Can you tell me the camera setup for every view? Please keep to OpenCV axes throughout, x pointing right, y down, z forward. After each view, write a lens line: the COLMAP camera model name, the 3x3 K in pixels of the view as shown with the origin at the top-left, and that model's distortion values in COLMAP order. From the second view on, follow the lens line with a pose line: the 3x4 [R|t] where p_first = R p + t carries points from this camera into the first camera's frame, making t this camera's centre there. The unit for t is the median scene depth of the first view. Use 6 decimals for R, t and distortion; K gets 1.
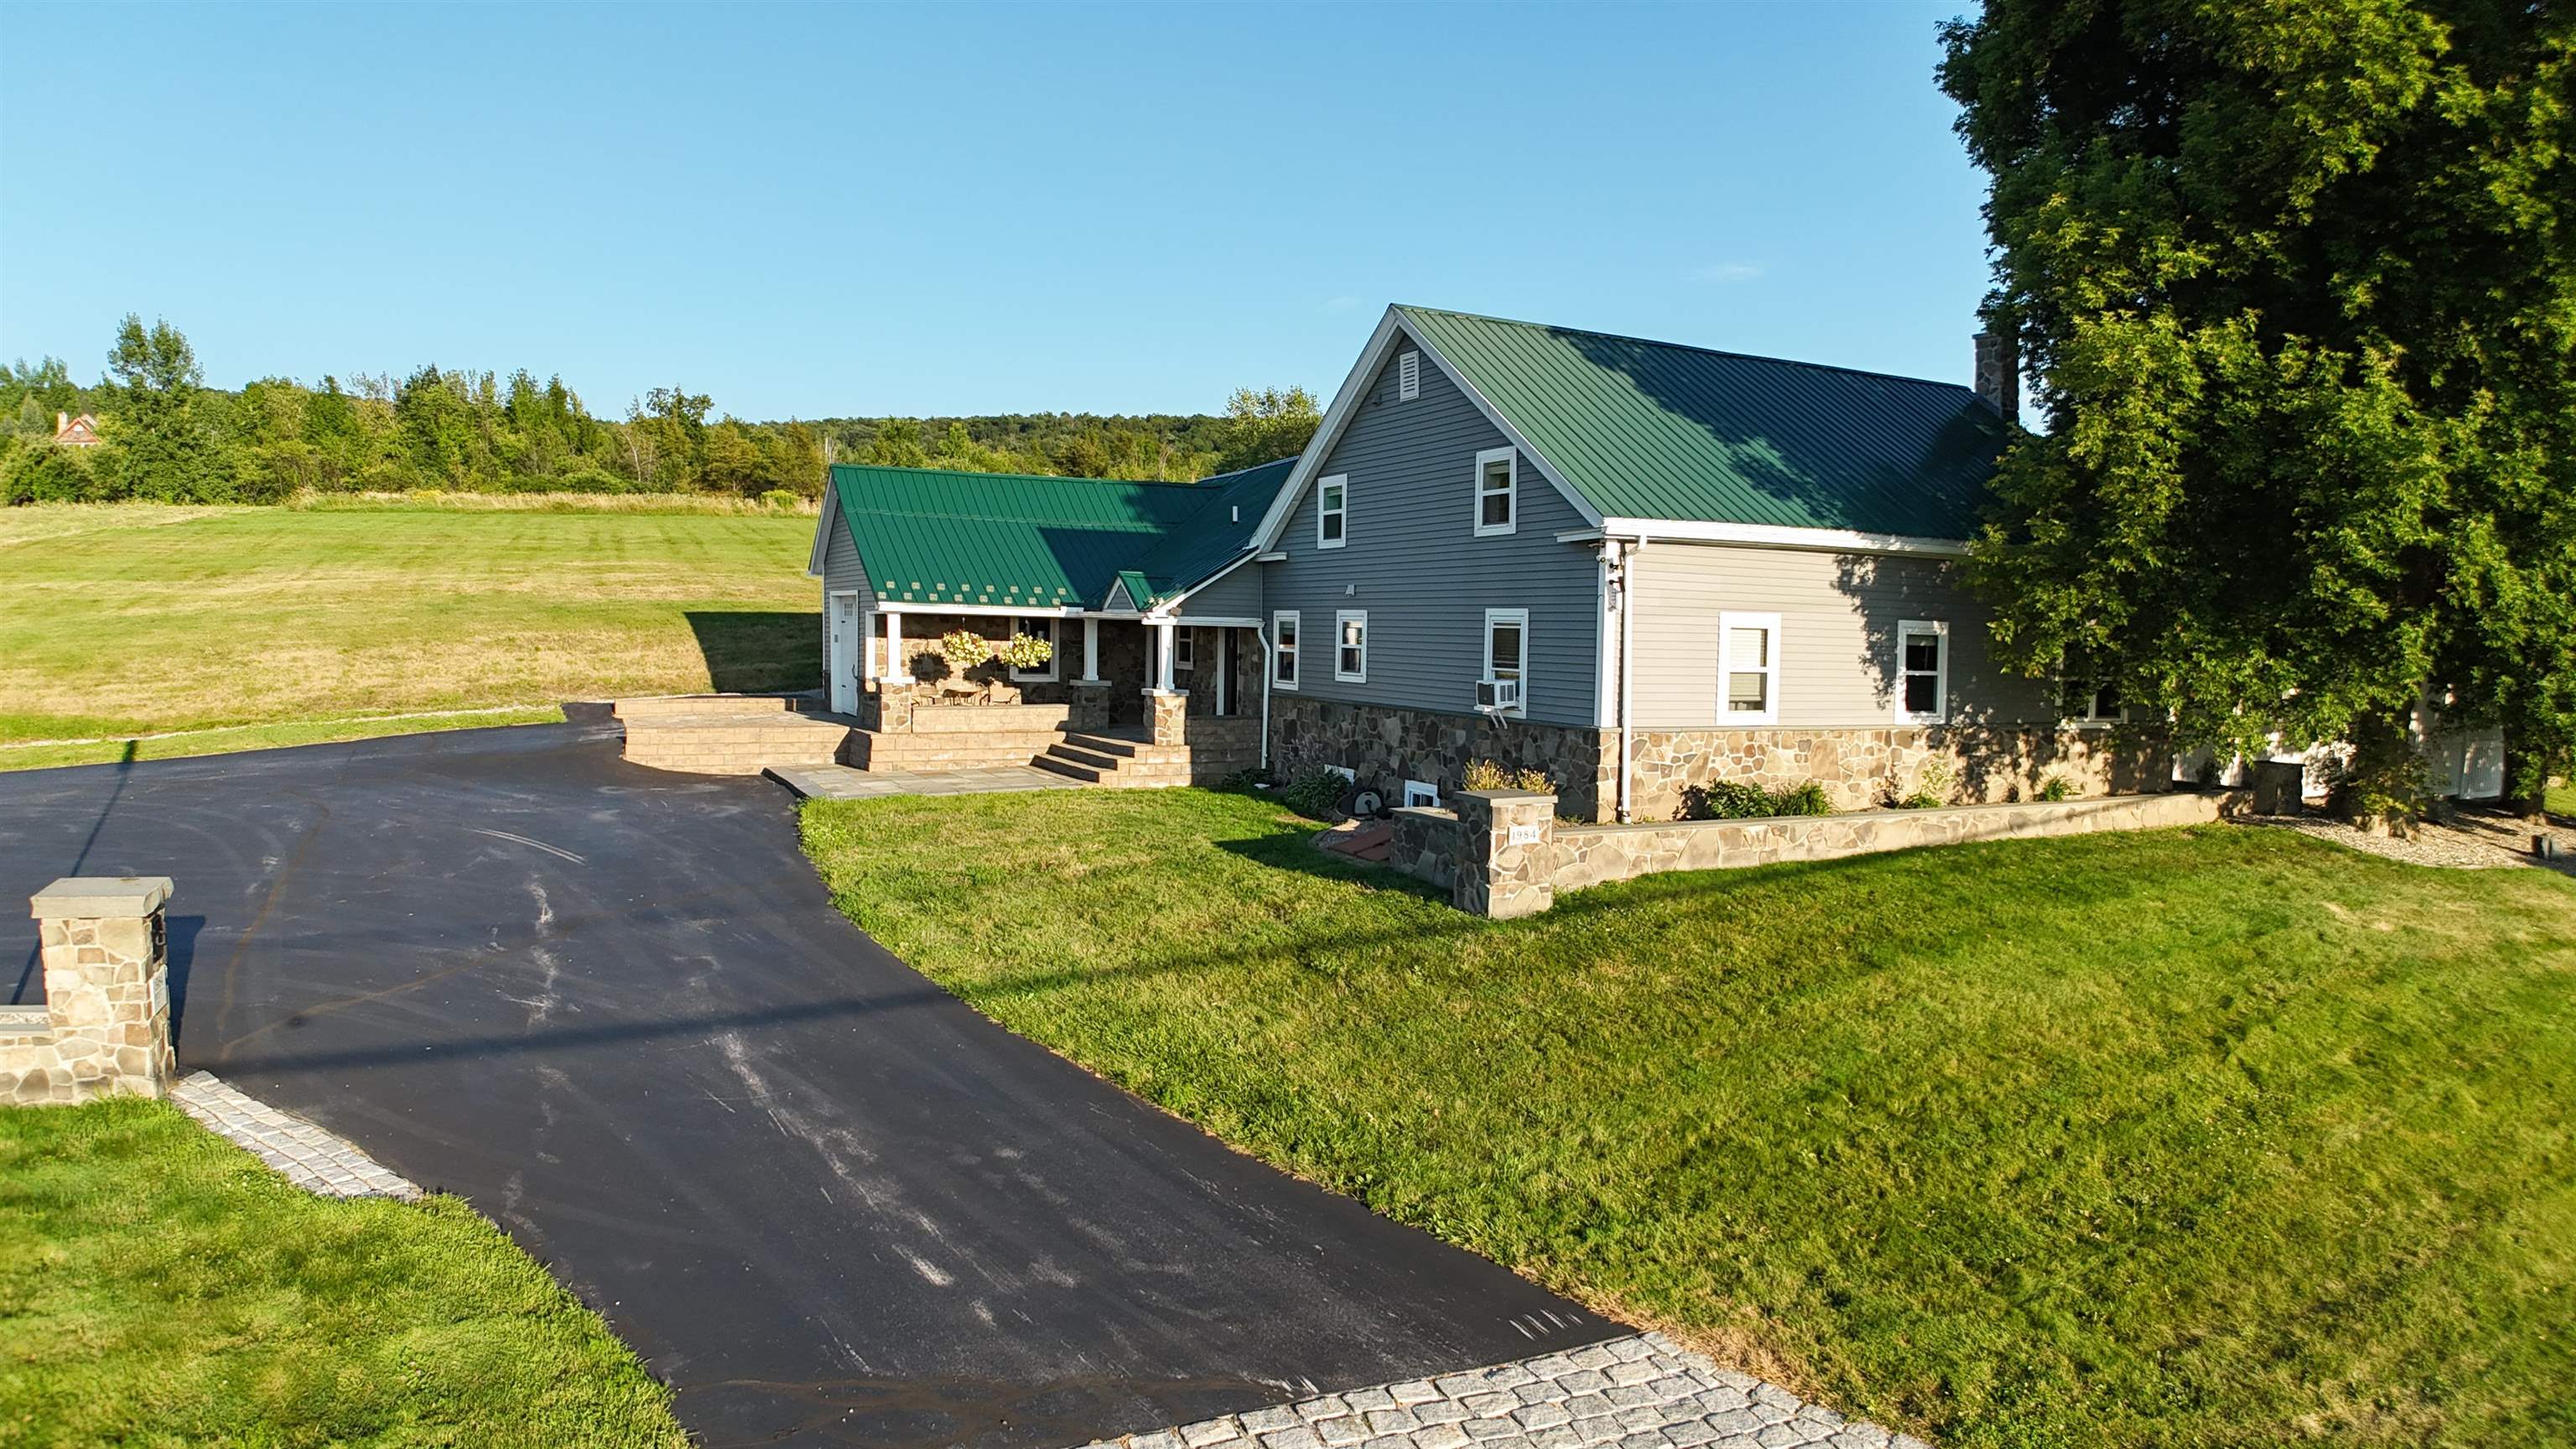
lens RADIAL K [[1586.1, 0, 1287.7], [0, 1586.1, 714.0], [0, 0, 1]] dist [-0.180017, 0.013600]
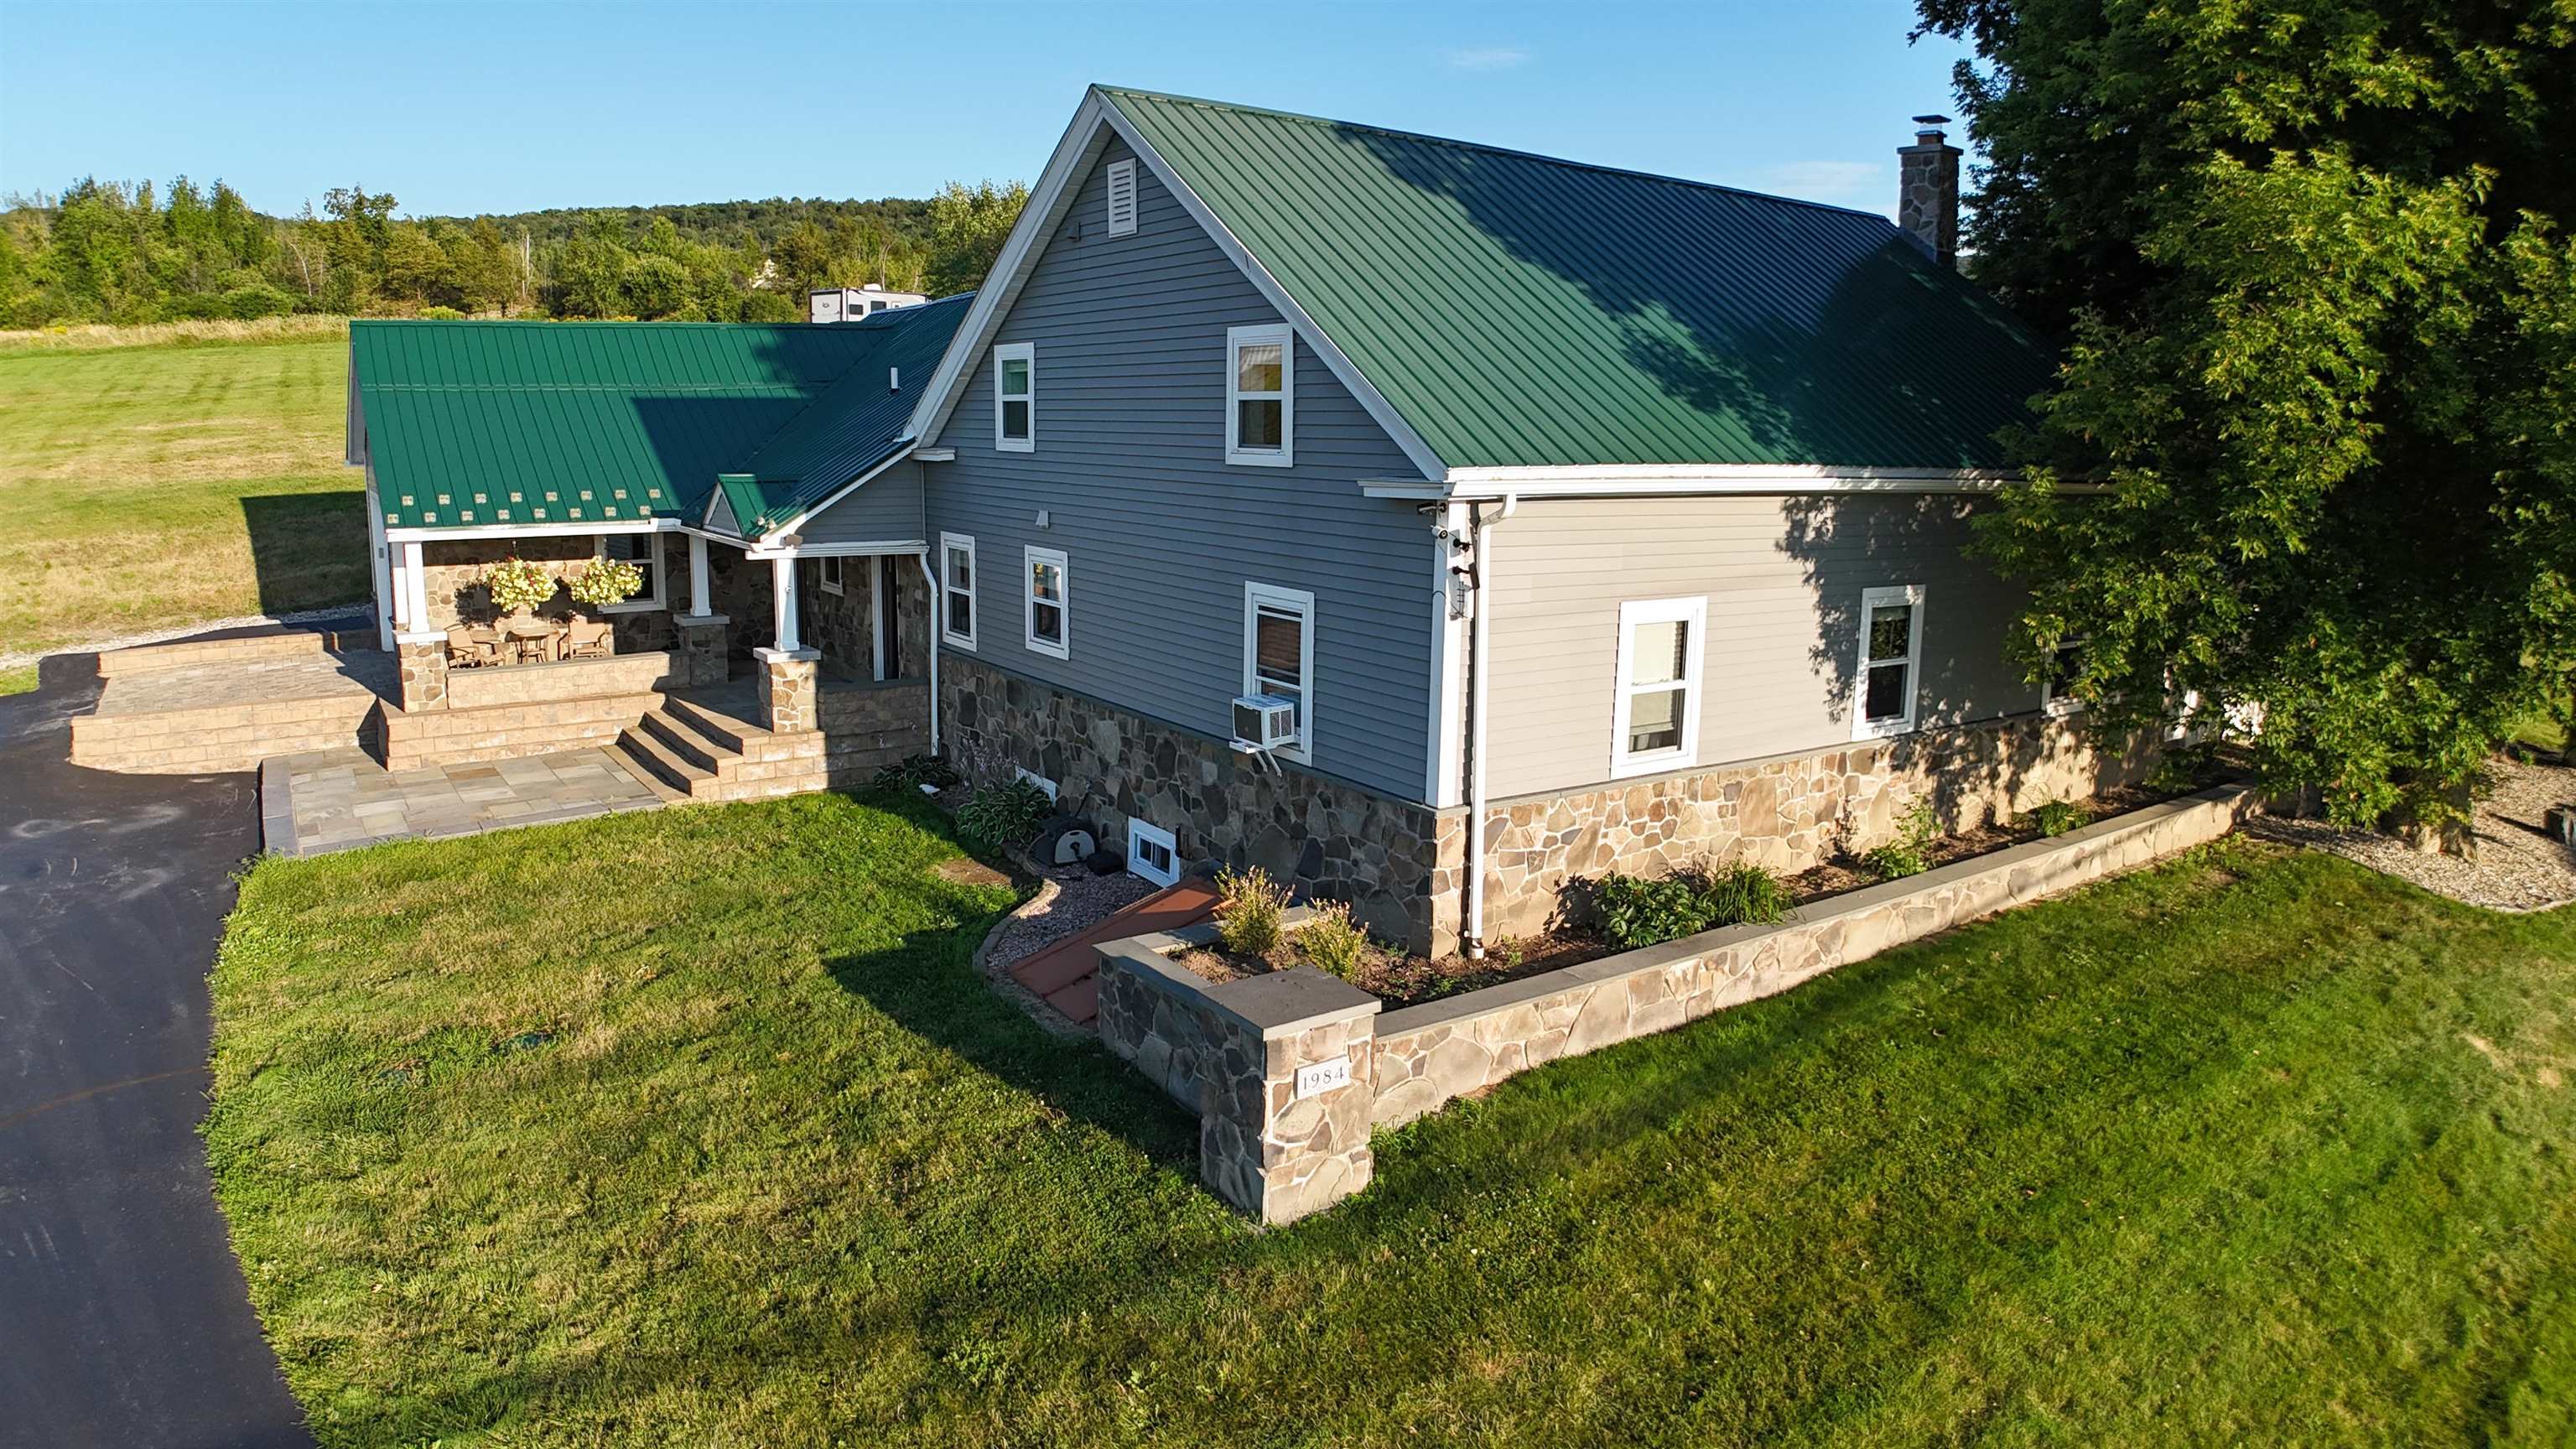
lens RADIAL K [[1586.1, 0, 1289.8], [0, 1586.1, 716.2], [0, 0, 1]] dist [-0.180017, 0.013600]
pose [[0.987494, -0.031046, 0.154568, 0.037226], [0.010109, 0.990870, 0.134439, -0.083303], [-0.157330, -0.131195, 0.978793, 0.314614]]
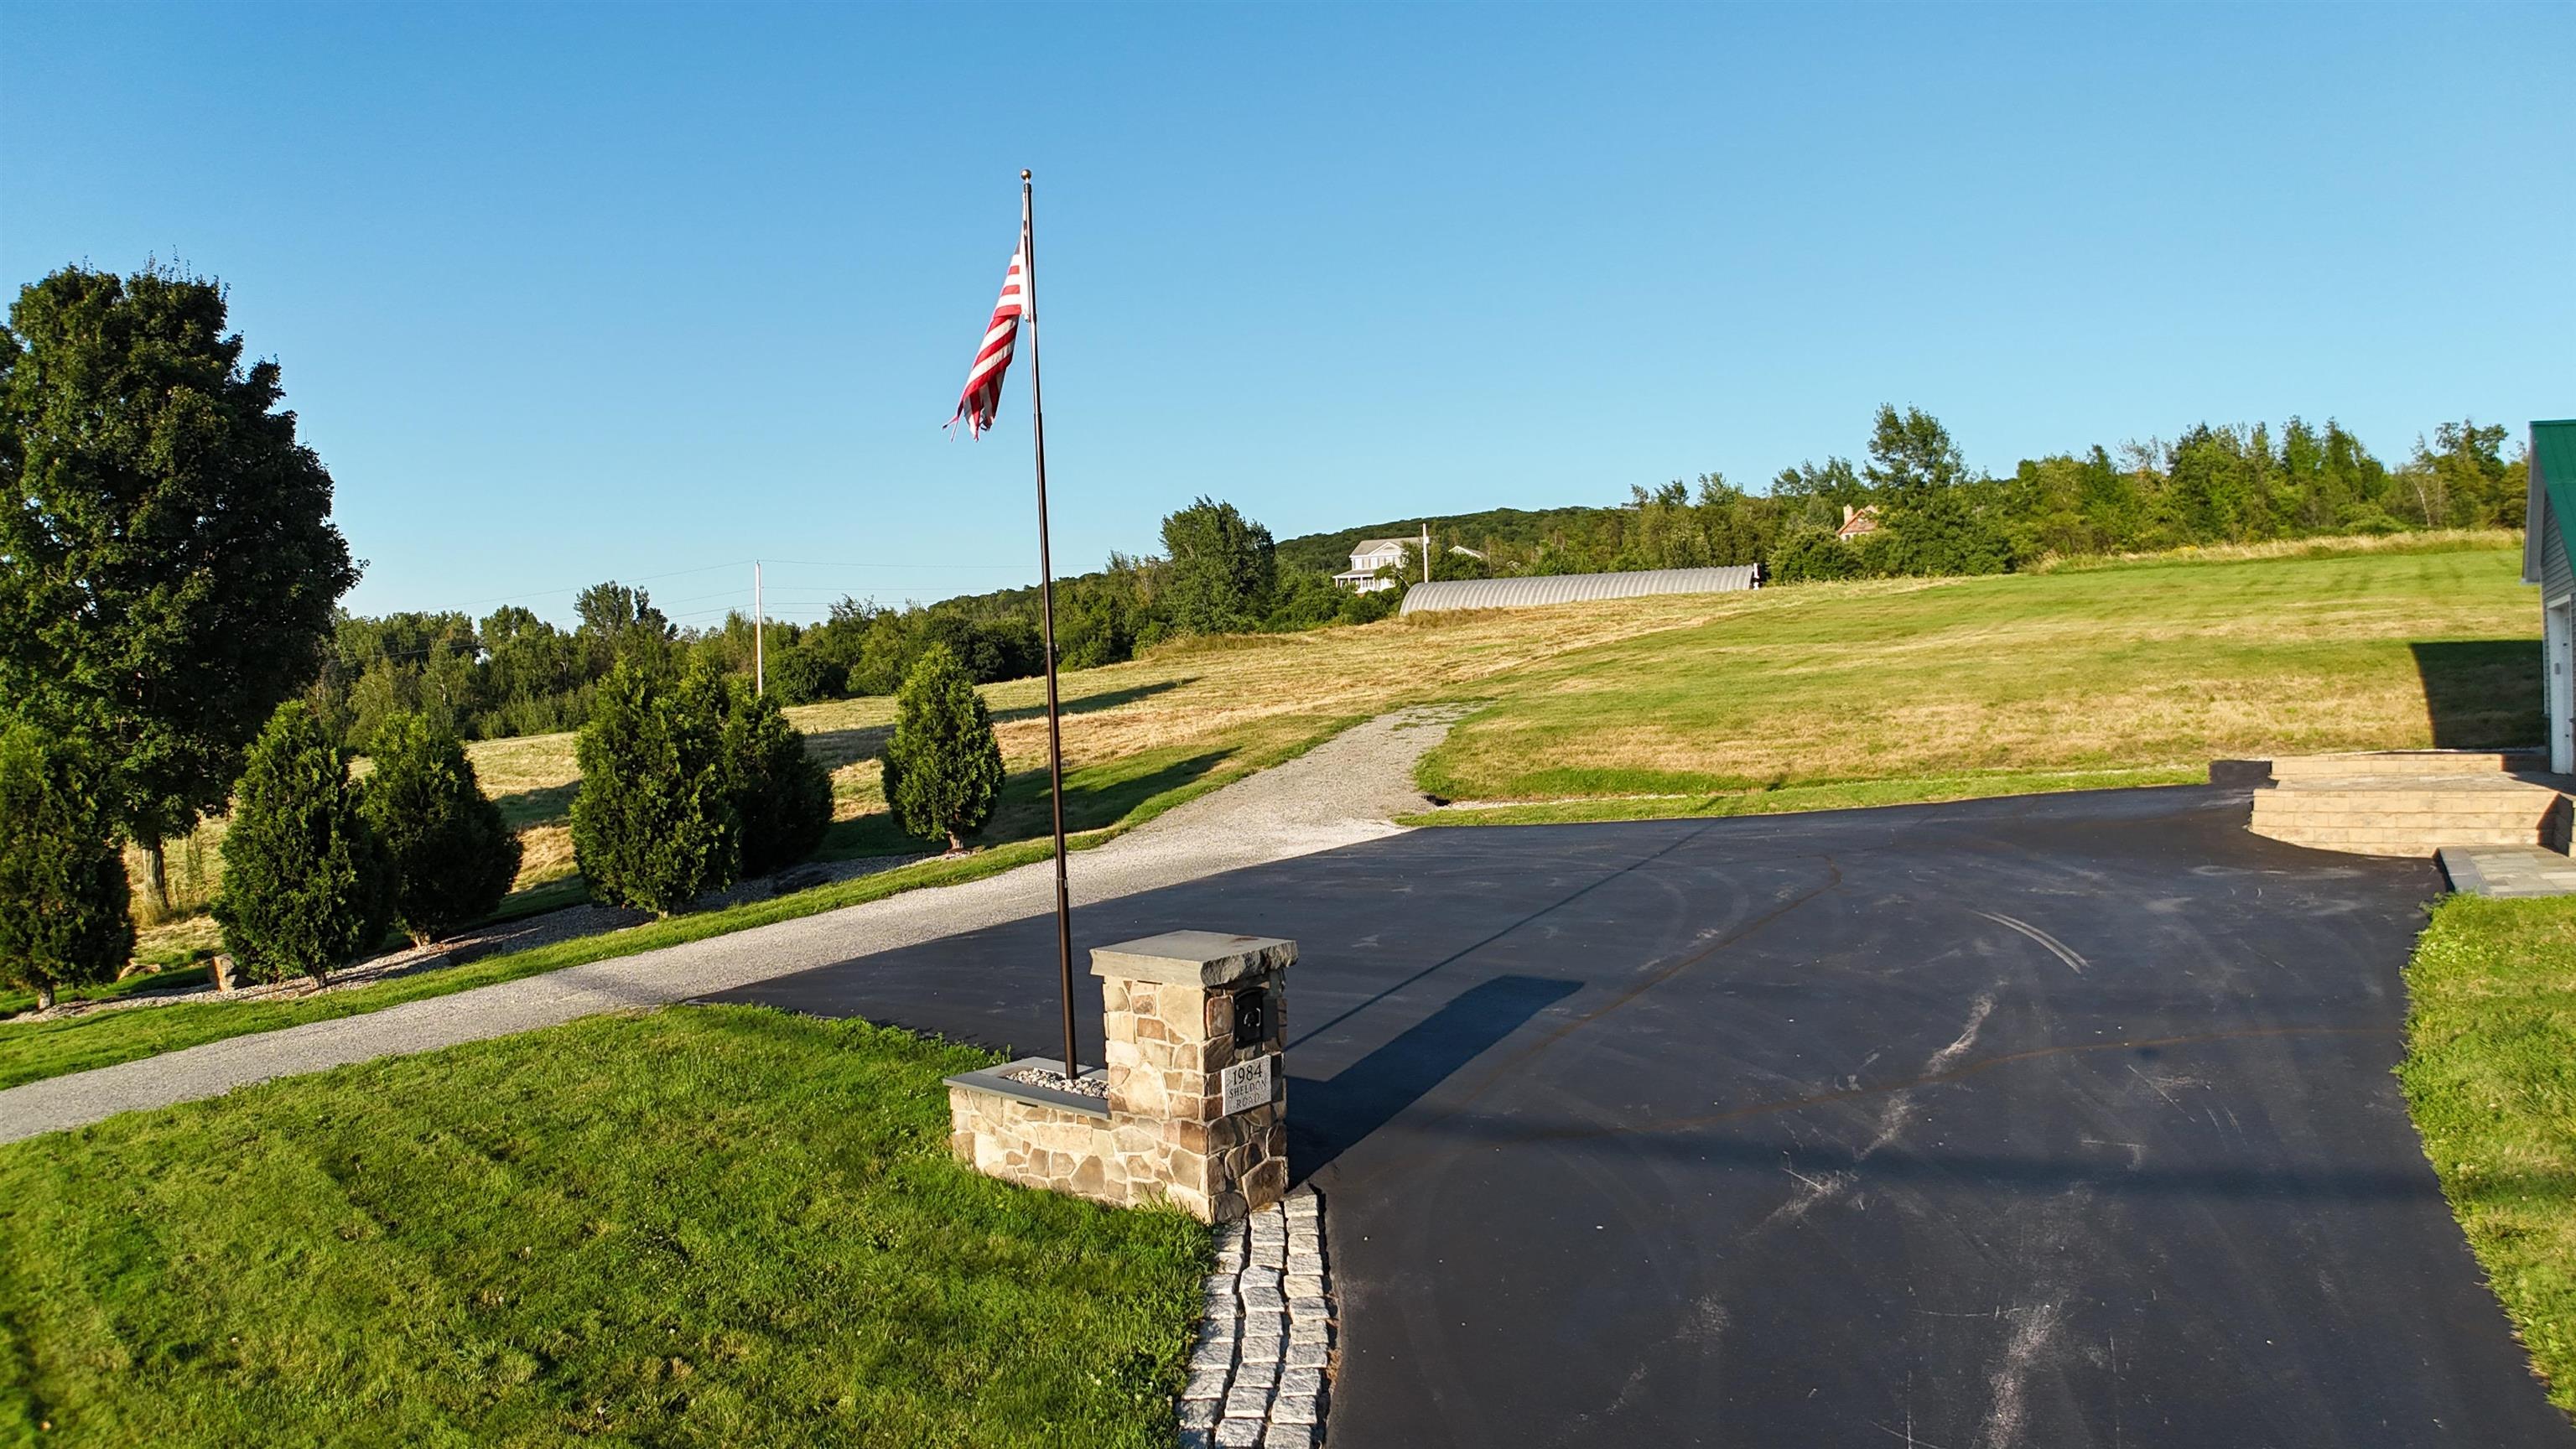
lens RADIAL K [[1586.1, 0, 1285.9], [0, 1586.1, 725.5], [0, 0, 1]] dist [-0.180017, 0.013600]
pose [[0.451284, -0.018046, -0.892198, -0.003505], [-0.020373, 0.999327, -0.030517, 0.010431], [0.892148, 0.031948, 0.450613, 0.282559]]
